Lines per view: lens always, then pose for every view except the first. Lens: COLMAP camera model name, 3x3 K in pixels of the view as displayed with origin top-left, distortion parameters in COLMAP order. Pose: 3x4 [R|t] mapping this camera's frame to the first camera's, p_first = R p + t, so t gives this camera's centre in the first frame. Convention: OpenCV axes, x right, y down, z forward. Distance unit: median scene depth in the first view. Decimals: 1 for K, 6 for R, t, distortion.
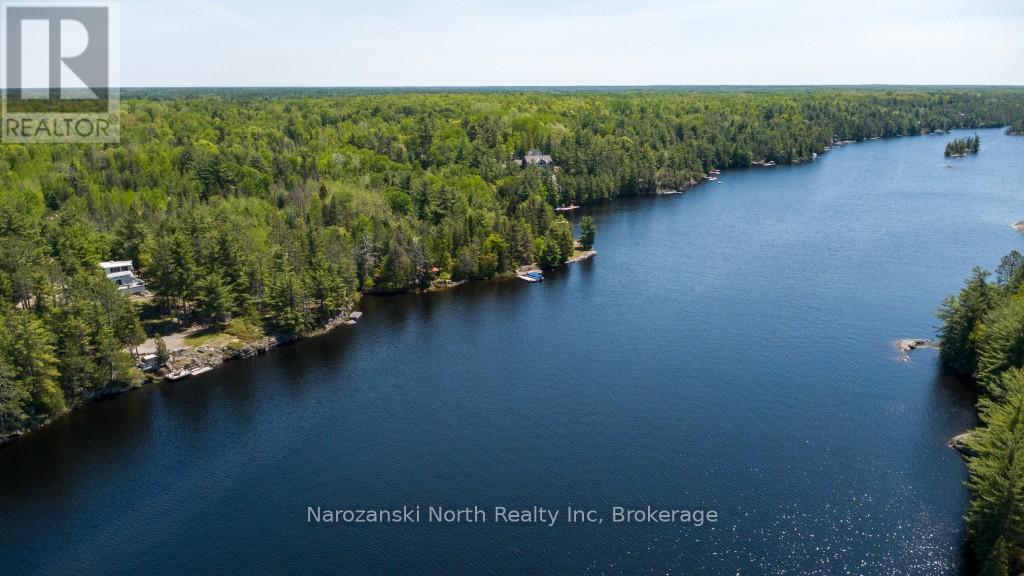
lens RADIAL K [[710.8, 0, 511.7], [0, 710.8, 287.9], [0, 0, 1]] dist [0.006471, 0.001729]
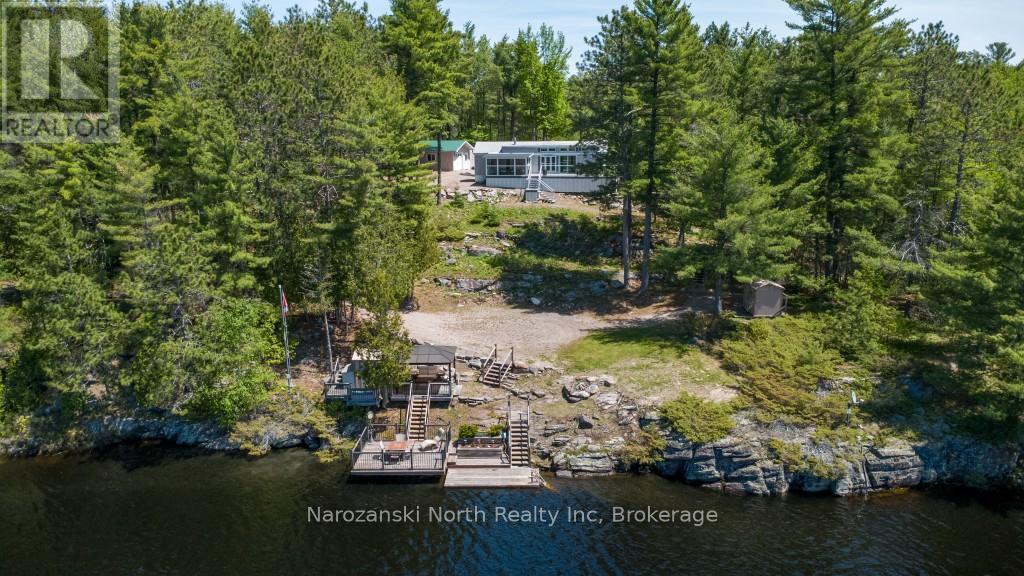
lens RADIAL K [[710.8, 0, 514.3], [0, 710.8, 290.7], [0, 0, 1]] dist [0.006471, 0.001729]
pose [[0.518600, 0.186012, -0.834538, -0.234352], [-0.209398, 0.973956, 0.086963, 0.034852], [0.828979, 0.129652, 0.544044, 0.800504]]
